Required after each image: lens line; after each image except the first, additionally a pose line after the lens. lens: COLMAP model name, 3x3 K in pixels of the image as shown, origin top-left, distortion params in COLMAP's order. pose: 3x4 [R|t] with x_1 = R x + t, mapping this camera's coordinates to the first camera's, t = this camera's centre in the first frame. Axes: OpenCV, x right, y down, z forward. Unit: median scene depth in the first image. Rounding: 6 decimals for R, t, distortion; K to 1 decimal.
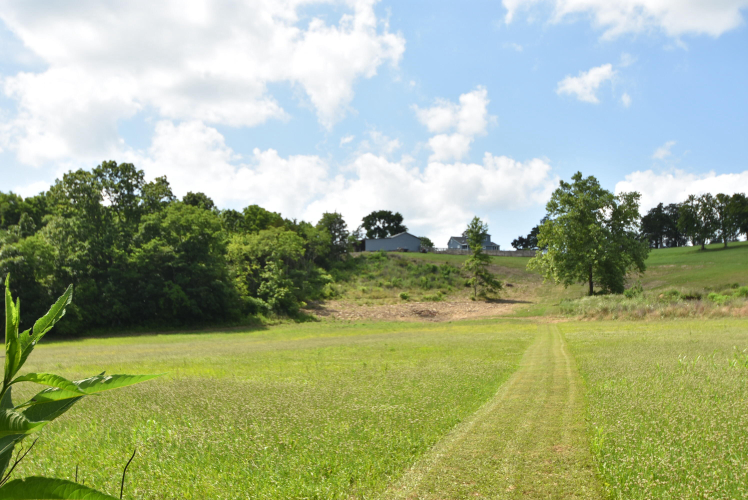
lens RADIAL K [[806.0, 0, 375.3], [0, 806.0, 250.4], [0, 0, 1]] dist [-0.062259, 0.000000]
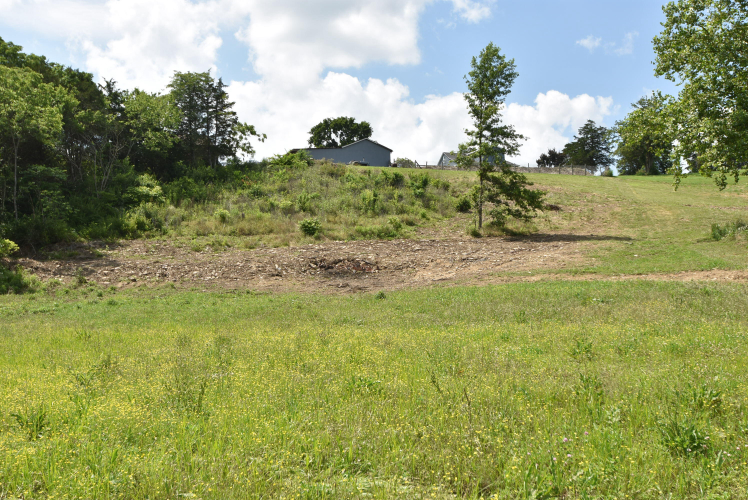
lens RADIAL K [[806.0, 0, 372.1], [0, 806.0, 250.9], [0, 0, 1]] dist [-0.062259, 0.000000]
pose [[0.999880, -0.009582, -0.012164, 0.069280], [0.010176, 0.998710, 0.049756, 0.045692], [0.011671, -0.049874, 0.998687, 0.550428]]
